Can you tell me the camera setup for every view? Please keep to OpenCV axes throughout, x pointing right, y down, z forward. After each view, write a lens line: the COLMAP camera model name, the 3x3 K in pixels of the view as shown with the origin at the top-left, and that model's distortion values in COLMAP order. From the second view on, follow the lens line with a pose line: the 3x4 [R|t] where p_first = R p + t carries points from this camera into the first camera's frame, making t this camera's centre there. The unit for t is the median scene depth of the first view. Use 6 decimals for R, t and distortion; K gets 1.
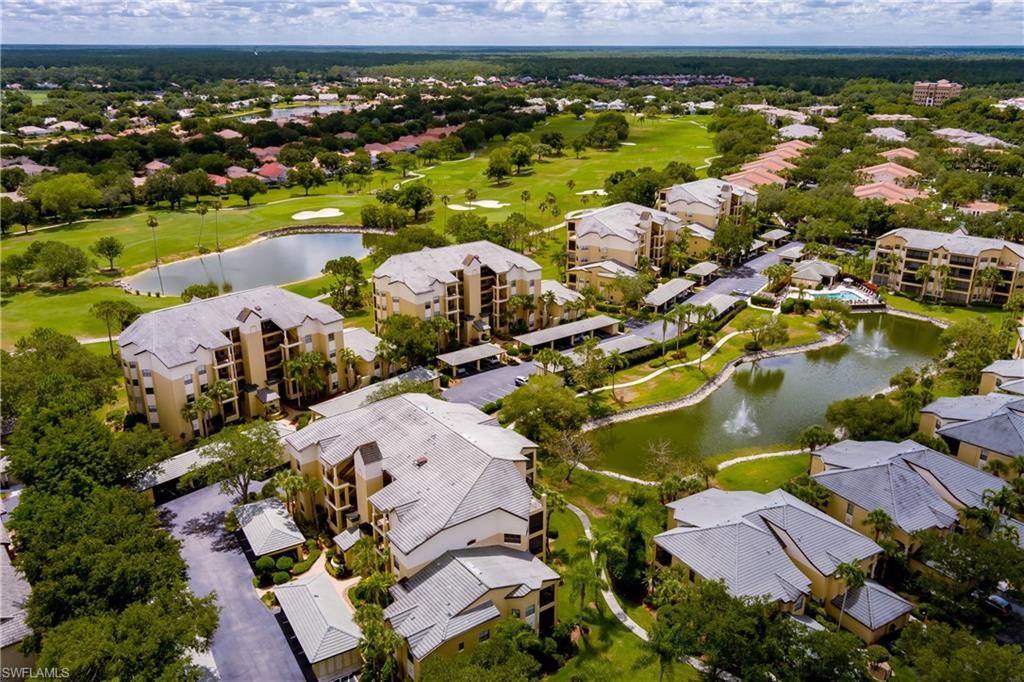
lens RADIAL K [[793.0, 0, 512.0], [0, 793.0, 341.0], [0, 0, 1]] dist [0.008393, 0.000674]
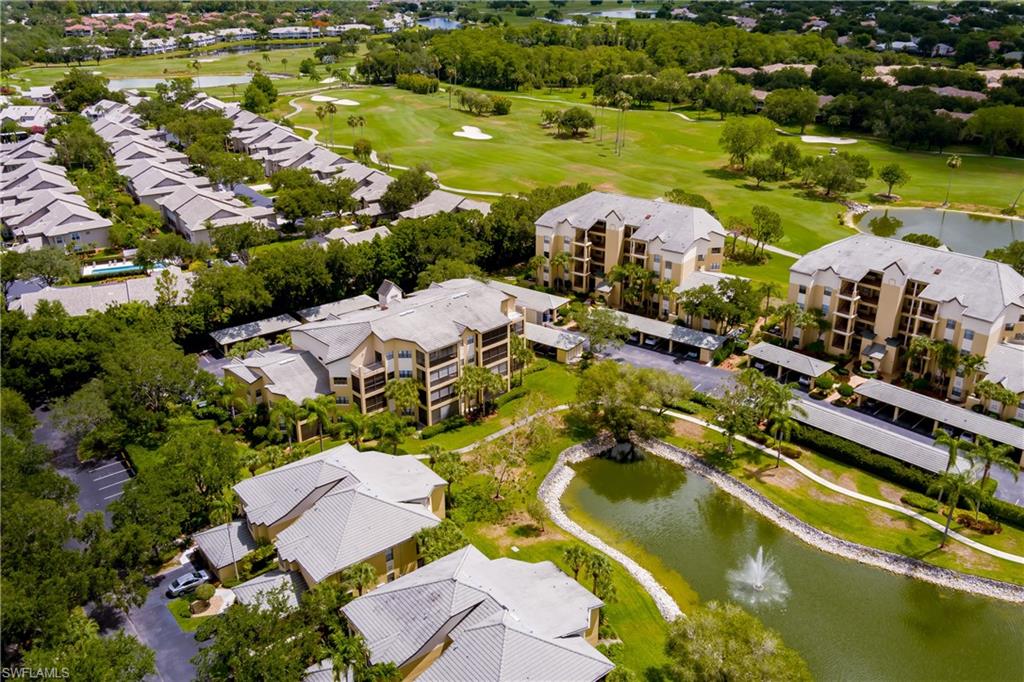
lens RADIAL K [[858.6, 0, 536.8], [0, 858.6, 337.3], [0, 0, 1]] dist [0.009561, -0.006604]
pose [[0.146415, 0.399360, -0.905027, 0.651554], [-0.343714, 0.878423, 0.332015, -0.192556], [0.927590, 0.262459, 0.265880, 0.474926]]
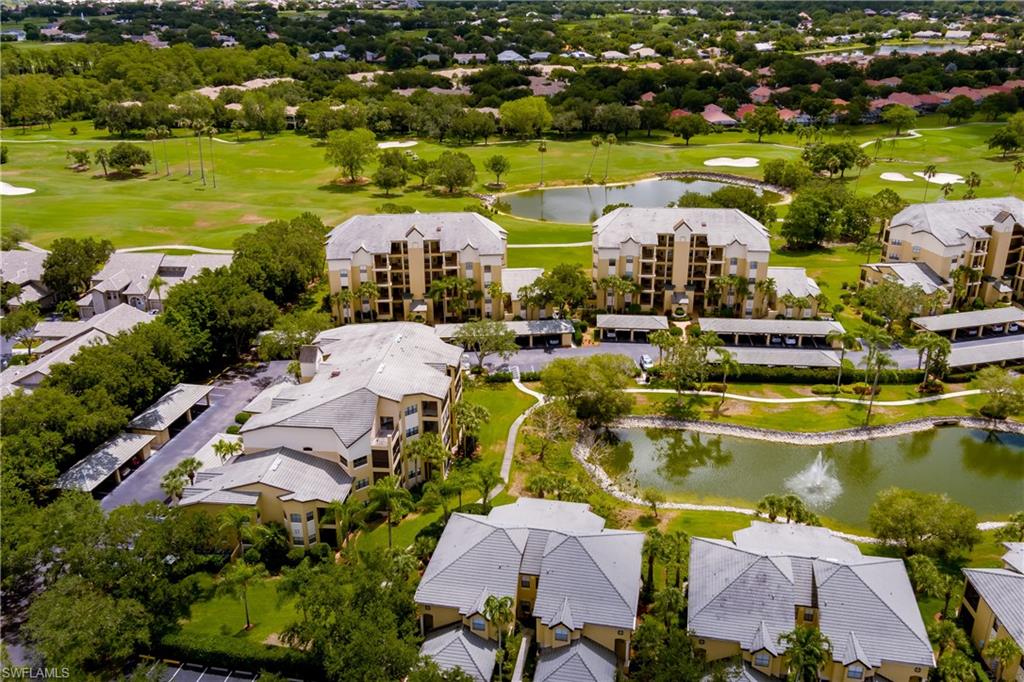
lens RADIAL K [[858.6, 0, 536.8], [0, 858.6, 337.3], [0, 0, 1]] dist [0.009561, -0.006604]
pose [[0.755200, 0.255361, -0.603708, 0.444848], [-0.226696, 0.965913, 0.124988, -0.062155], [0.615047, 0.042467, 0.787346, 0.118307]]
